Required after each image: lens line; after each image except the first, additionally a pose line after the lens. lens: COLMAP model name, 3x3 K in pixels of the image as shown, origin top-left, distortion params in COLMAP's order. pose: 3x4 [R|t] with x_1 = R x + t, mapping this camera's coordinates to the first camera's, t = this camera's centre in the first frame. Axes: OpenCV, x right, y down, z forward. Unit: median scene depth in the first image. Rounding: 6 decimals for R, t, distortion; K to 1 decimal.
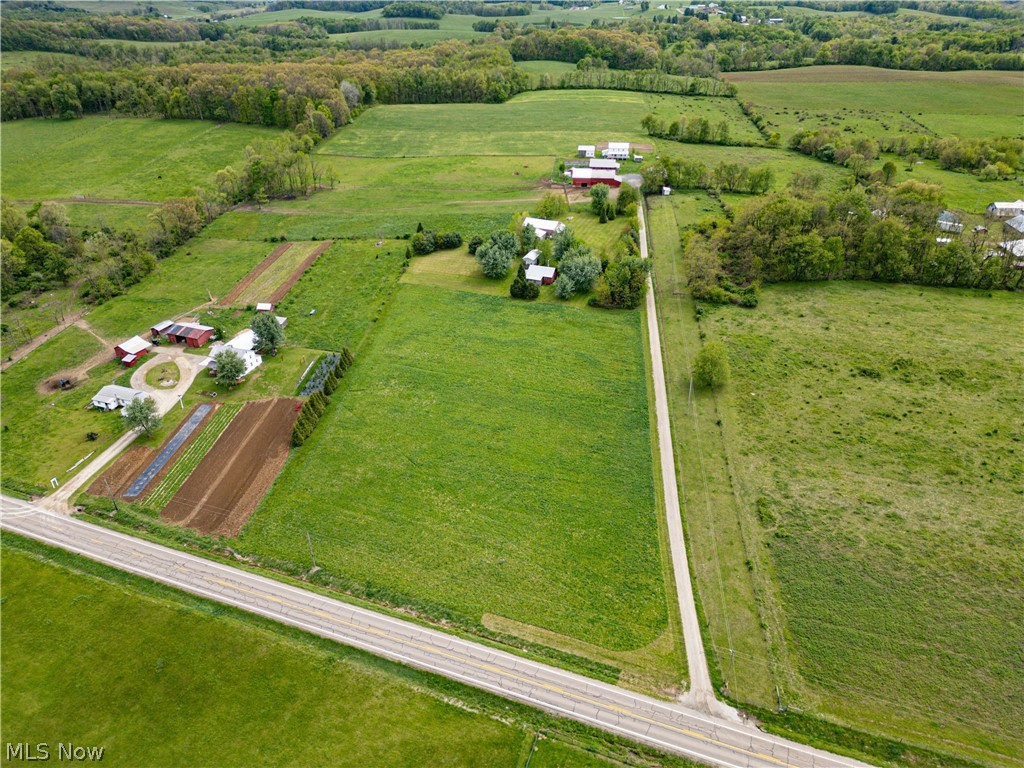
lens RADIAL K [[709.9, 0, 512.2], [0, 709.9, 376.2], [0, 0, 1]] dist [0.070927, -0.059819]
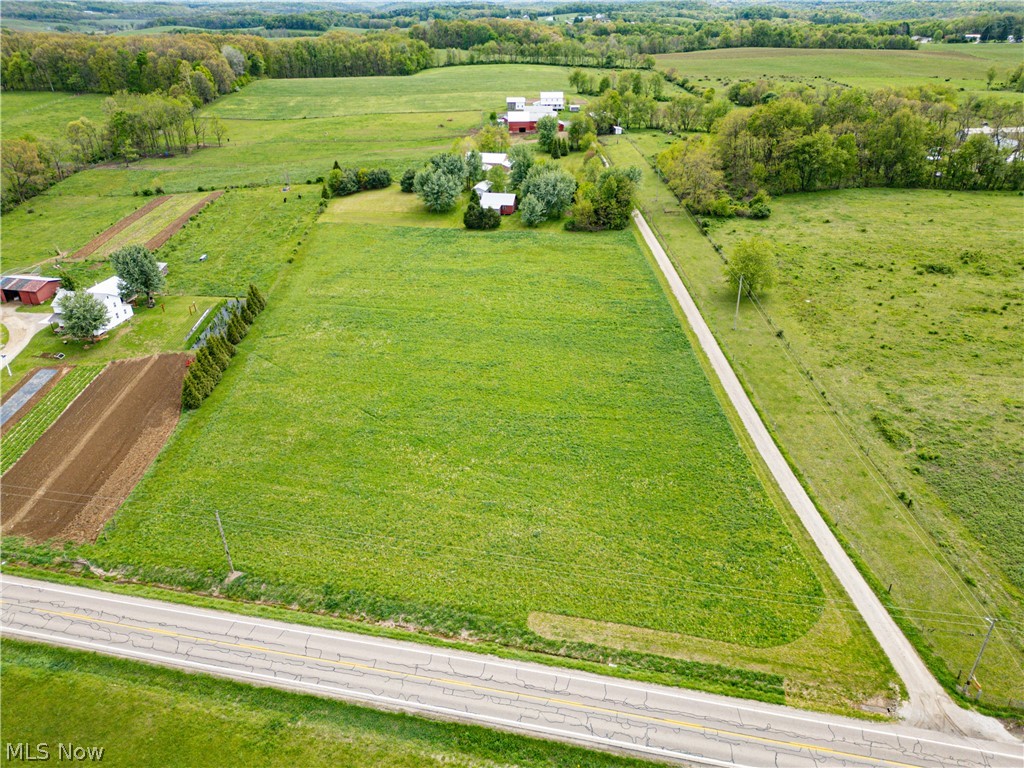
lens RADIAL K [[709.9, 0, 511.0], [0, 709.9, 379.0], [0, 0, 1]] dist [0.070927, -0.059819]
pose [[0.989449, -0.072288, 0.125561, -0.075058], [0.076206, 0.996735, -0.026682, 0.095897], [-0.123222, 0.035969, 0.991727, 0.253633]]
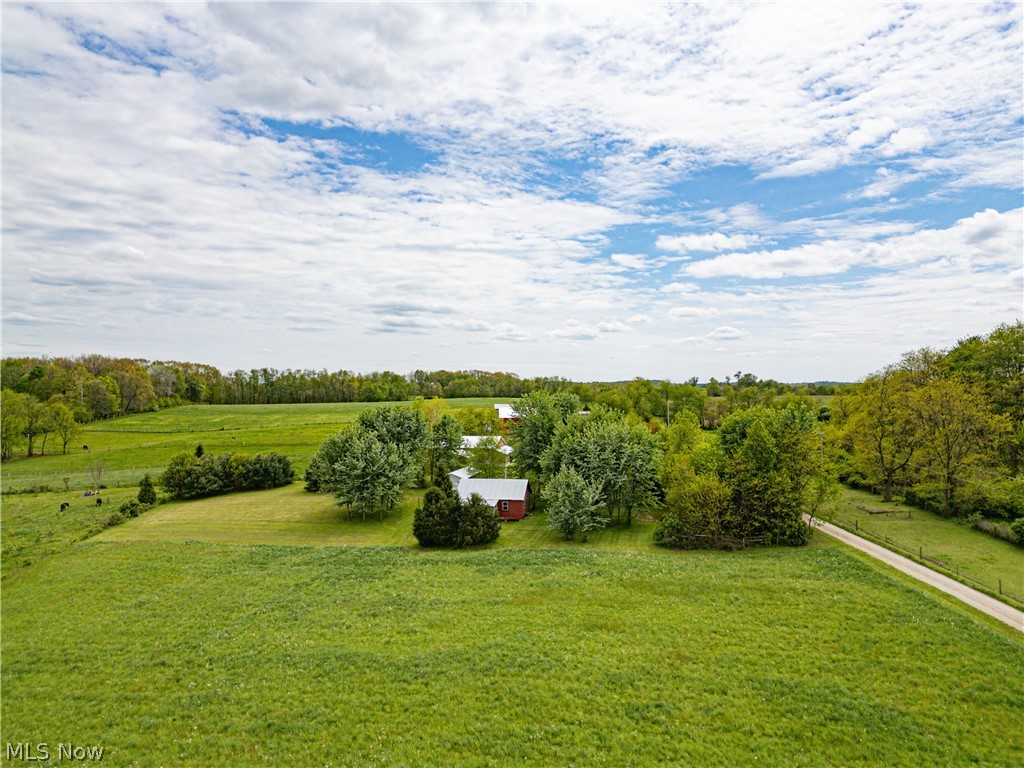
lens RADIAL K [[709.9, 0, 510.9], [0, 709.9, 385.3], [0, 0, 1]] dist [0.070927, -0.059819]
pose [[0.984603, -0.001913, 0.174796, -0.019726], [0.088611, 0.867410, -0.489641, -0.010593], [-0.150683, 0.497591, 0.854224, 0.796001]]
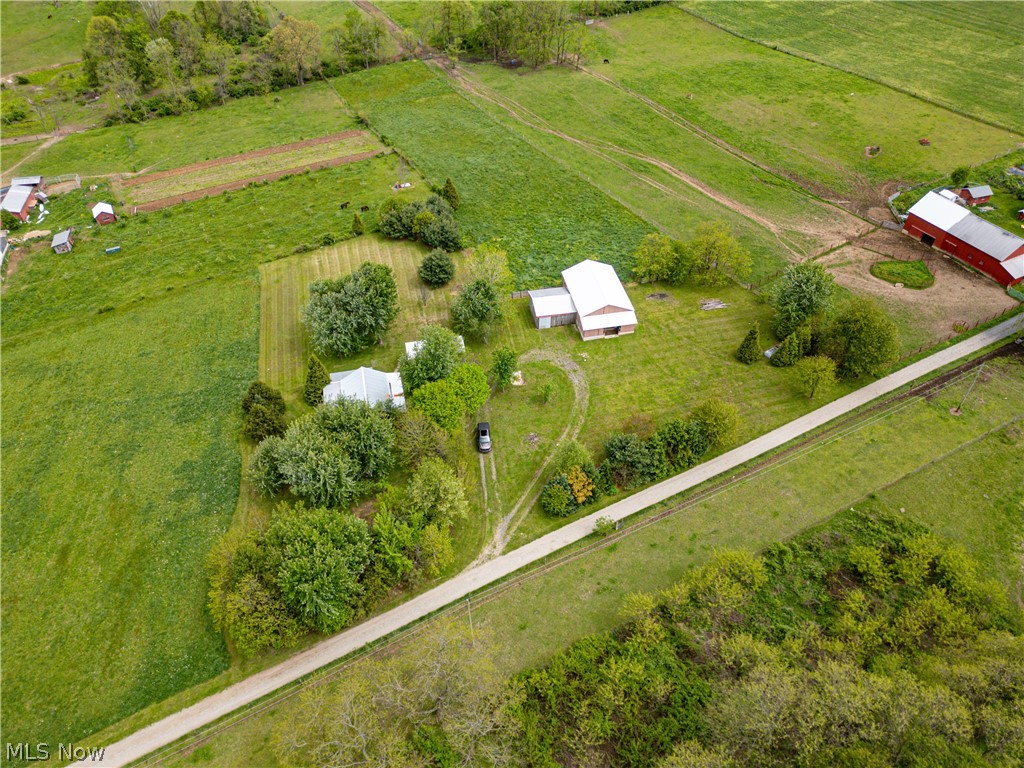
lens RADIAL K [[709.9, 0, 507.4], [0, 709.9, 381.6], [0, 0, 1]] dist [0.070927, -0.059819]
pose [[0.559047, 0.558308, -0.612992, 0.442762], [-0.406420, 0.828926, 0.384324, -0.447009], [0.722696, 0.034277, 0.690315, 0.946871]]
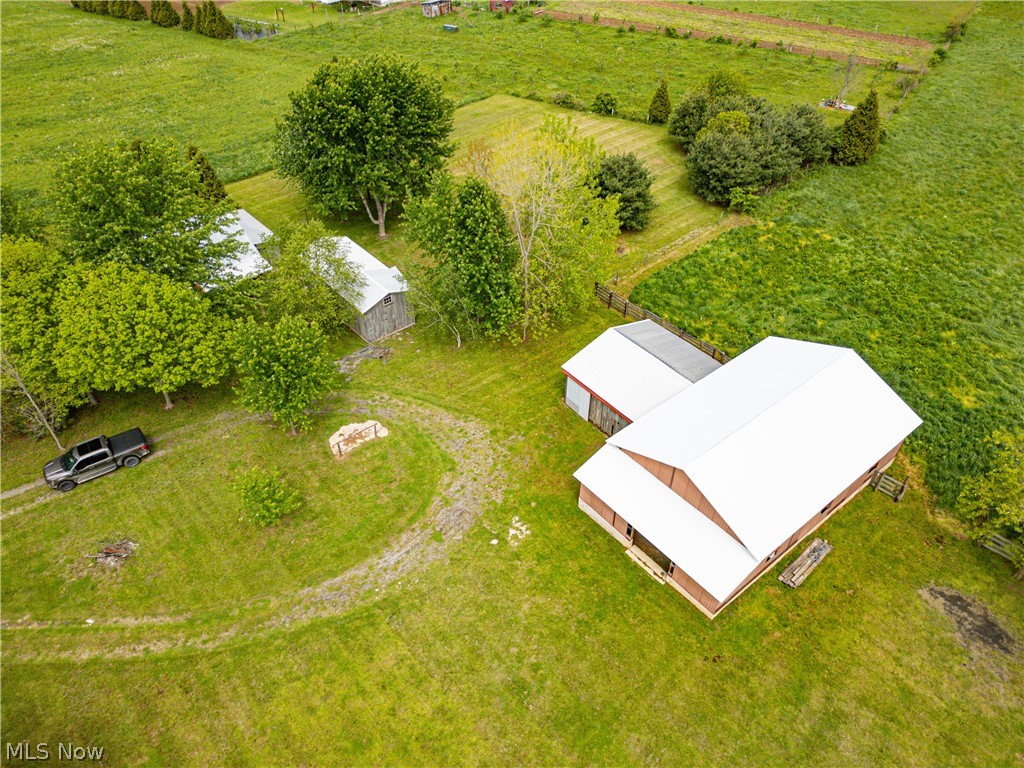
lens RADIAL K [[709.9, 0, 509.1], [0, 709.9, 381.2], [0, 0, 1]] dist [0.070927, -0.059819]
pose [[-0.459690, 0.598036, -0.656535, 0.206709], [-0.436183, 0.491923, 0.753496, -0.423619], [0.773582, 0.632744, 0.034721, 1.362413]]
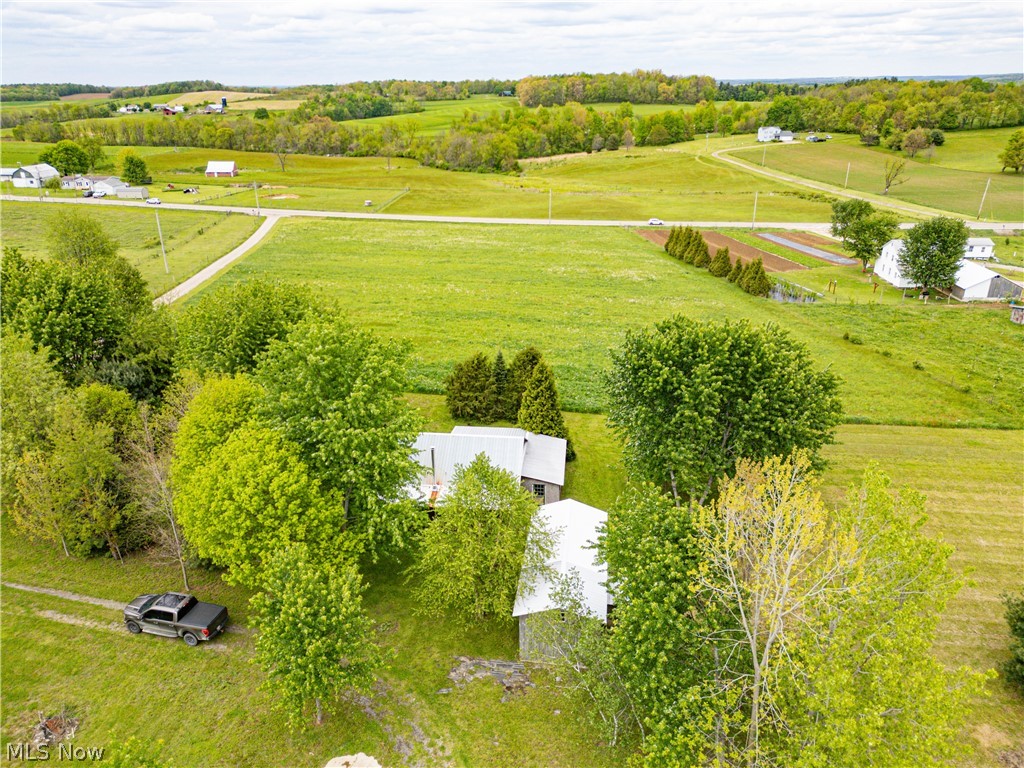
lens RADIAL K [[709.9, 0, 508.3], [0, 709.9, 390.3], [0, 0, 1]] dist [0.070927, -0.059819]
pose [[-0.967058, 0.110822, -0.229165, 0.098092], [-0.116328, 0.608357, 0.785092, -0.399320], [0.226419, 0.785888, -0.575425, 1.372740]]
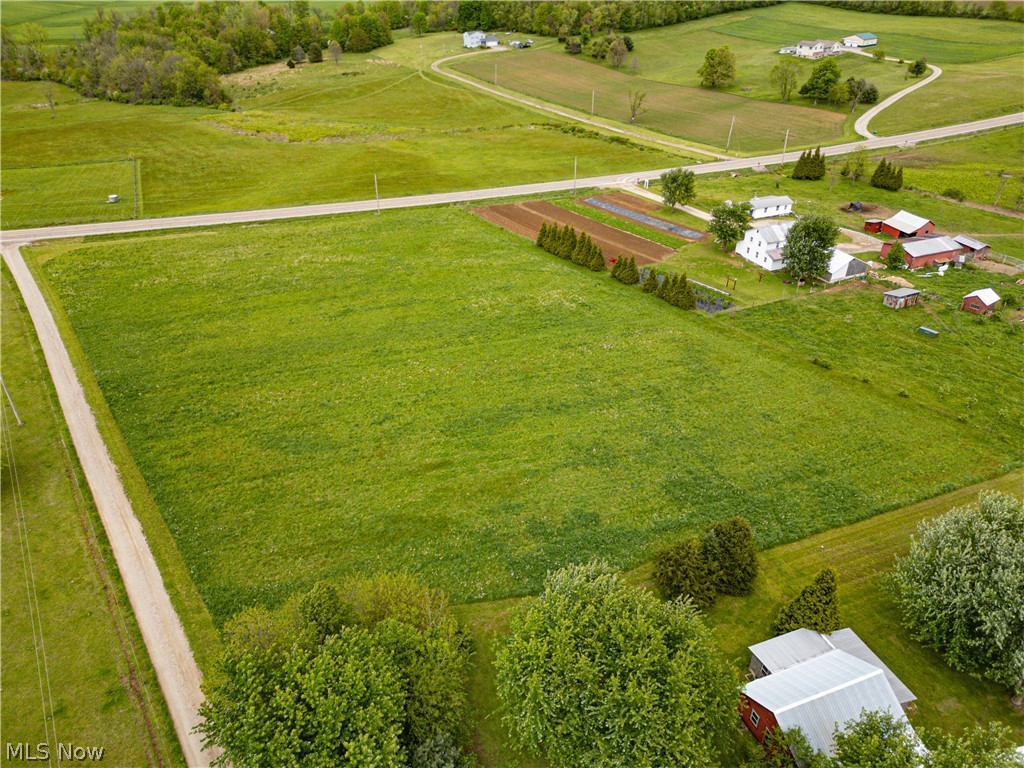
lens RADIAL K [[709.9, 0, 510.5], [0, 709.9, 385.9], [0, 0, 1]] dist [0.070927, -0.059819]
pose [[-0.740855, 0.362235, -0.565615, 0.238256], [-0.333109, 0.533094, 0.777721, -0.405646], [0.583243, 0.764590, -0.274281, 1.164896]]
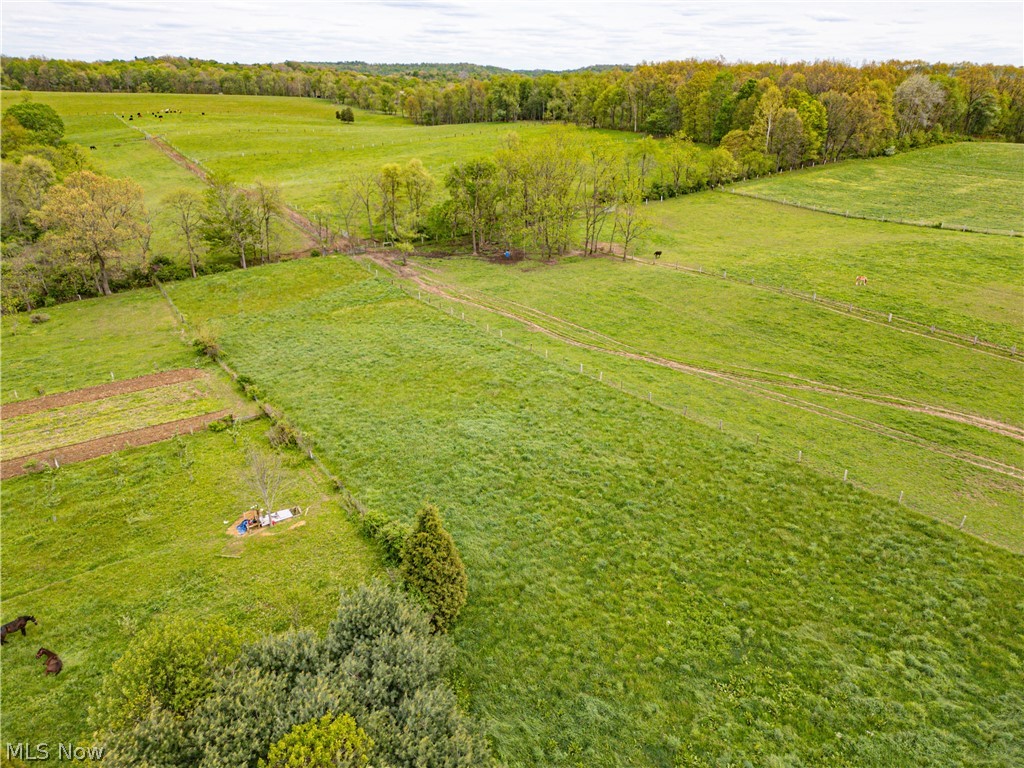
lens RADIAL K [[709.9, 0, 510.3], [0, 709.9, 378.6], [0, 0, 1]] dist [0.070927, -0.059819]
pose [[0.644959, 0.304047, -0.701130, -0.040989], [-0.383081, 0.922485, 0.047647, -0.359802], [0.661269, 0.237859, 0.711440, 1.287707]]
